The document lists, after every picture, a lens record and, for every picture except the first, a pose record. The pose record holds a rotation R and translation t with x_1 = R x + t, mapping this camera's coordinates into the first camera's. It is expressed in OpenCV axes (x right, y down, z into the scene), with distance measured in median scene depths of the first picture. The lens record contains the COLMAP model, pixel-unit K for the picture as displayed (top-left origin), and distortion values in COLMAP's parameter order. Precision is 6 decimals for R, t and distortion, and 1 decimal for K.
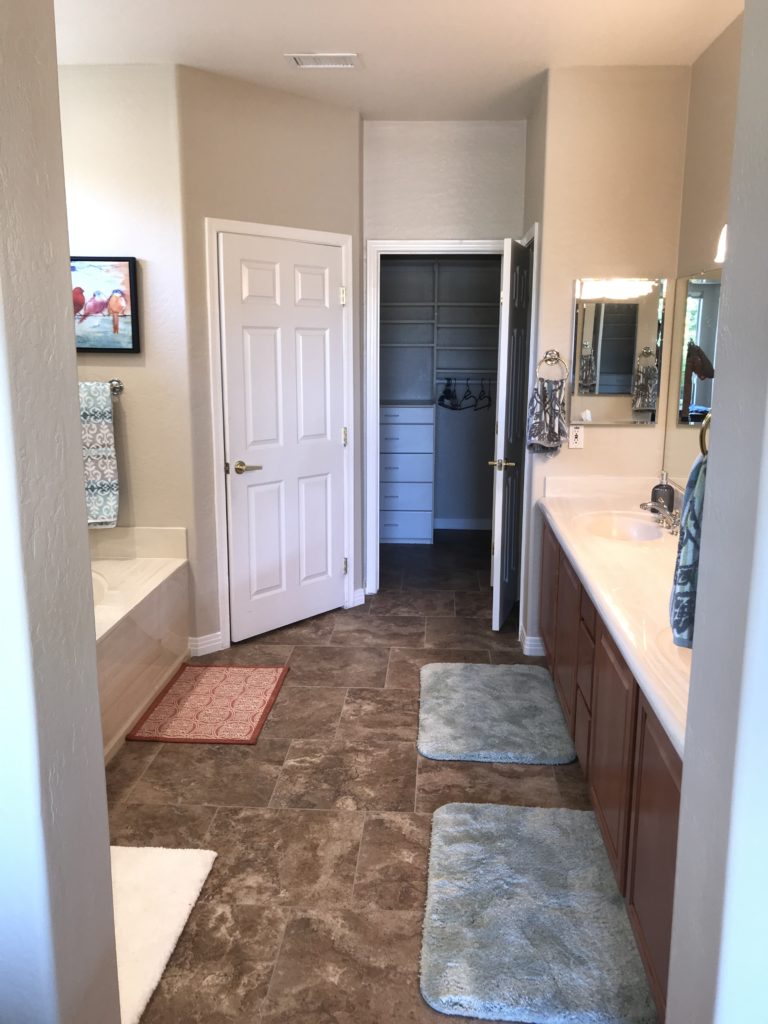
lens RADIAL K [[889.5, 0, 384.0], [0, 889.5, 512.0], [0, 0, 1]] dist [0.056379, 0.002876]
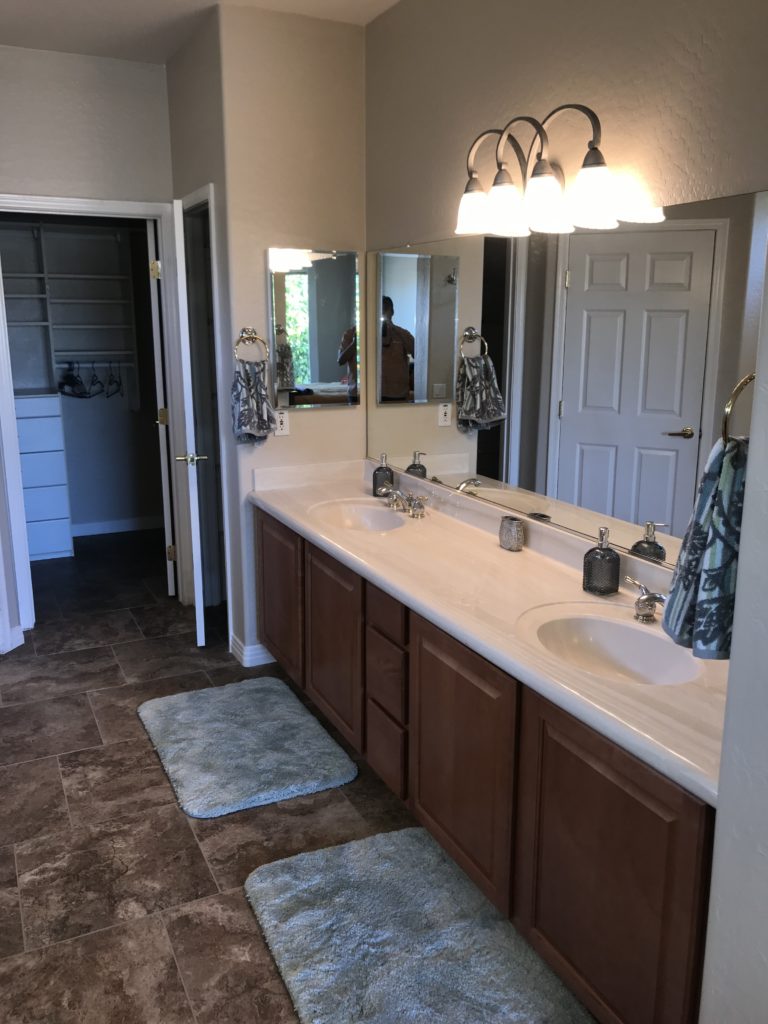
lens RADIAL K [[889.5, 0, 384.0], [0, 889.5, 512.0], [0, 0, 1]] dist [0.056379, 0.002876]
pose [[0.870769, -0.114796, 0.478104, -0.150256], [0.104103, 0.993363, 0.048909, -0.028945], [-0.480545, 0.007184, 0.876941, 0.158287]]
